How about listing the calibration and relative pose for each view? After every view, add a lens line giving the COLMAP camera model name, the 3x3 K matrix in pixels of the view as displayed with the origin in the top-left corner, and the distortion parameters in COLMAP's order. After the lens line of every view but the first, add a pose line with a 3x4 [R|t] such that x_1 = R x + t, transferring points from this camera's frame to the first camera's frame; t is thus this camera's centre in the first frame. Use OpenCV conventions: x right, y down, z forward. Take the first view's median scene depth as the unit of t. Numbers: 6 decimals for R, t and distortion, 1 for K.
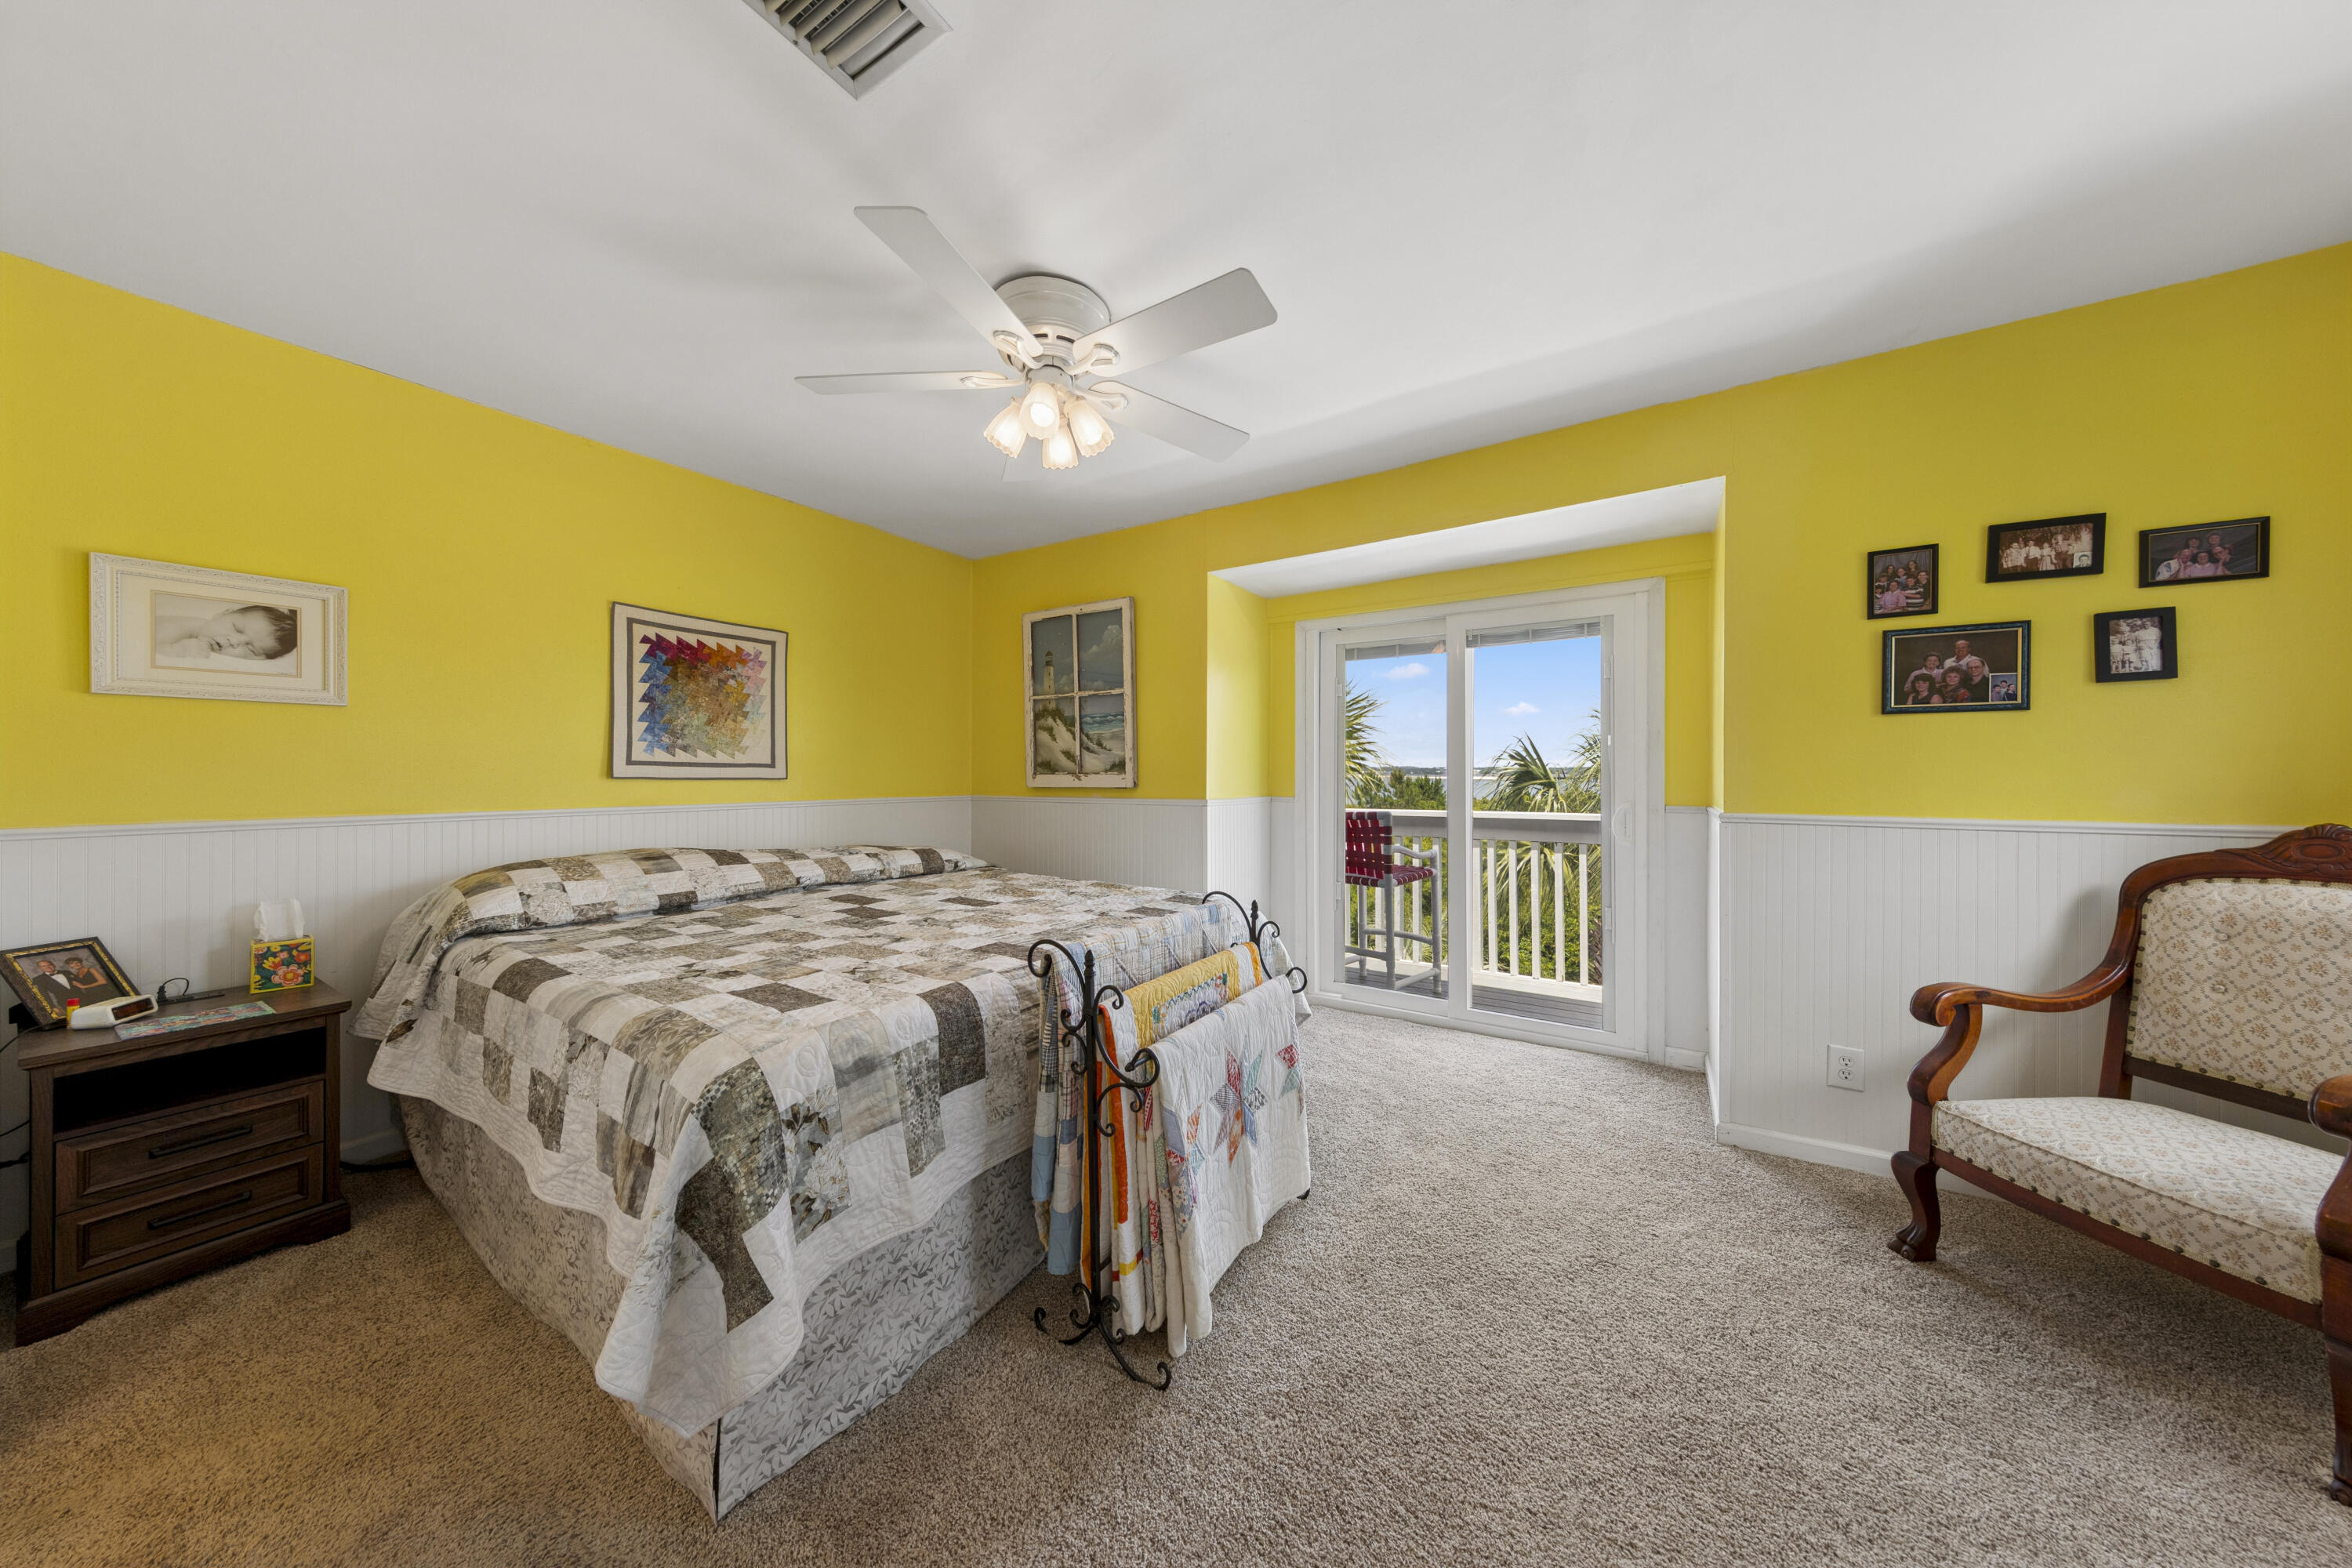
lens RADIAL K [[745.1, 0, 1164.3], [0, 745.1, 779.5], [0, 0, 1]] dist [0.000671, 0.000008]
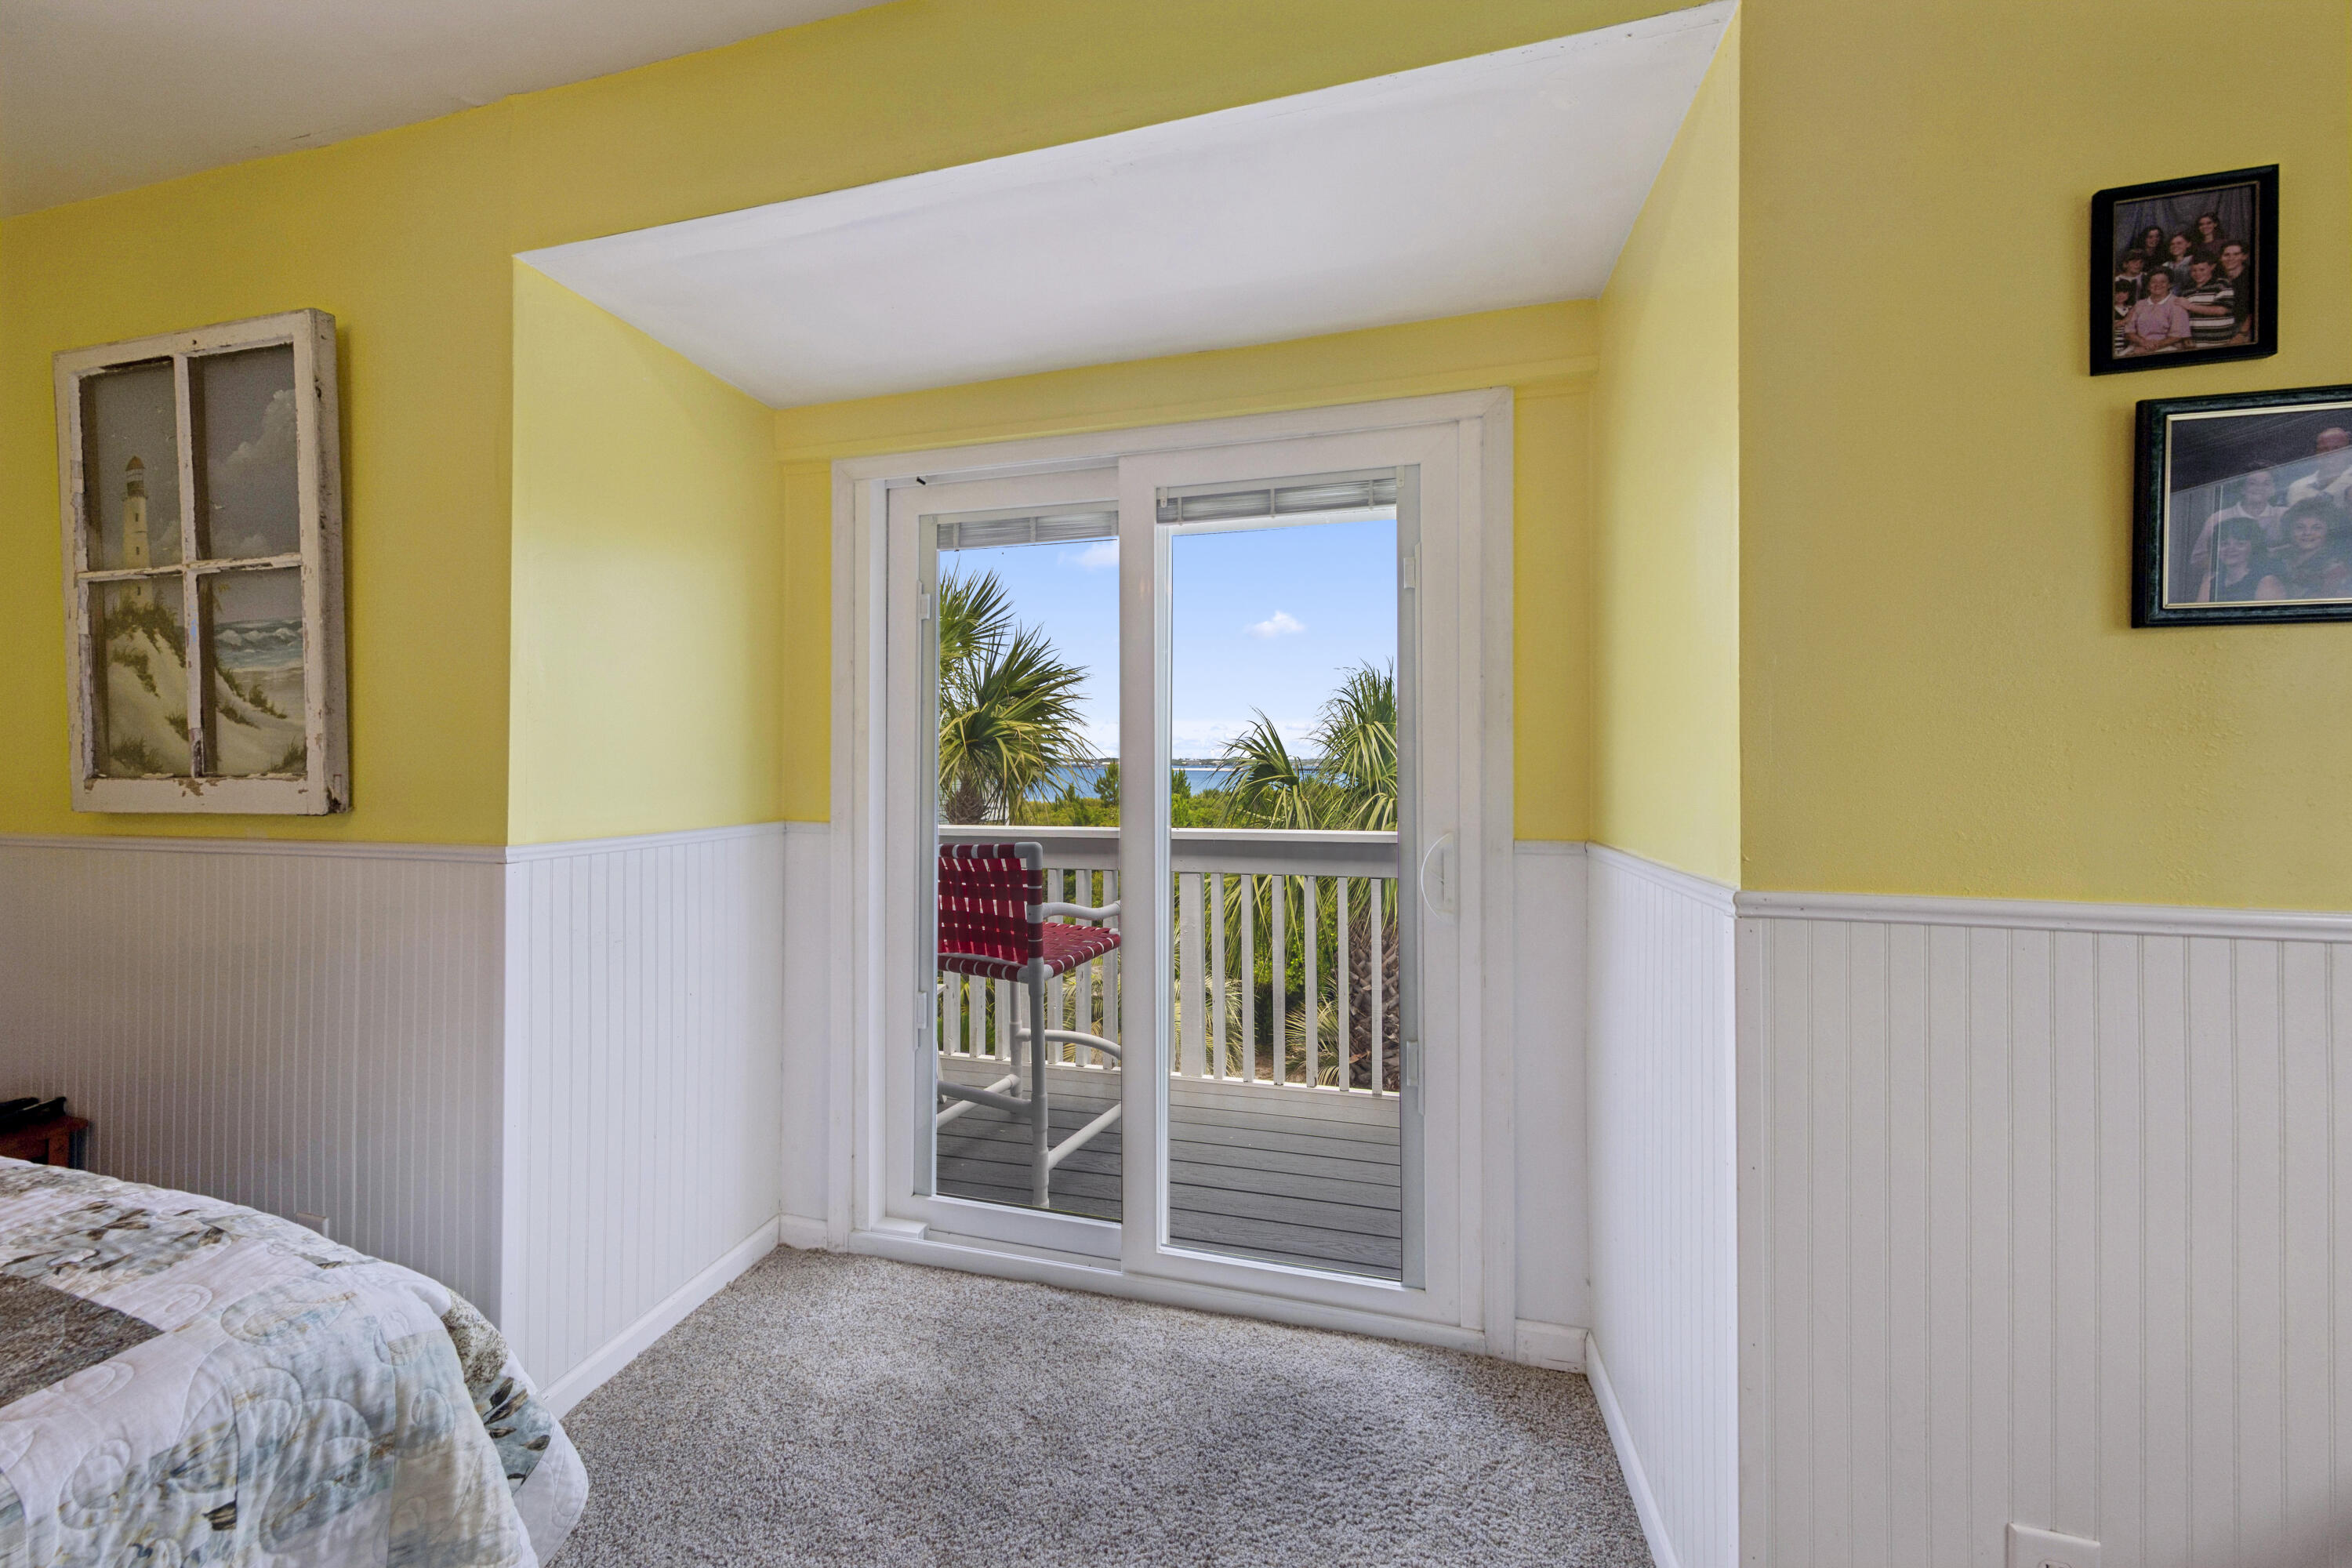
lens RADIAL K [[762.5, 0, 1173.1], [0, 762.5, 778.1], [0, 0, 1]] dist [0.000006, 0.000014]
pose [[0.946105, -0.005559, 0.323813, 0.230714], [0.001908, 0.999931, 0.011593, -0.010962], [-0.323856, -0.010350, 0.946050, 0.472014]]
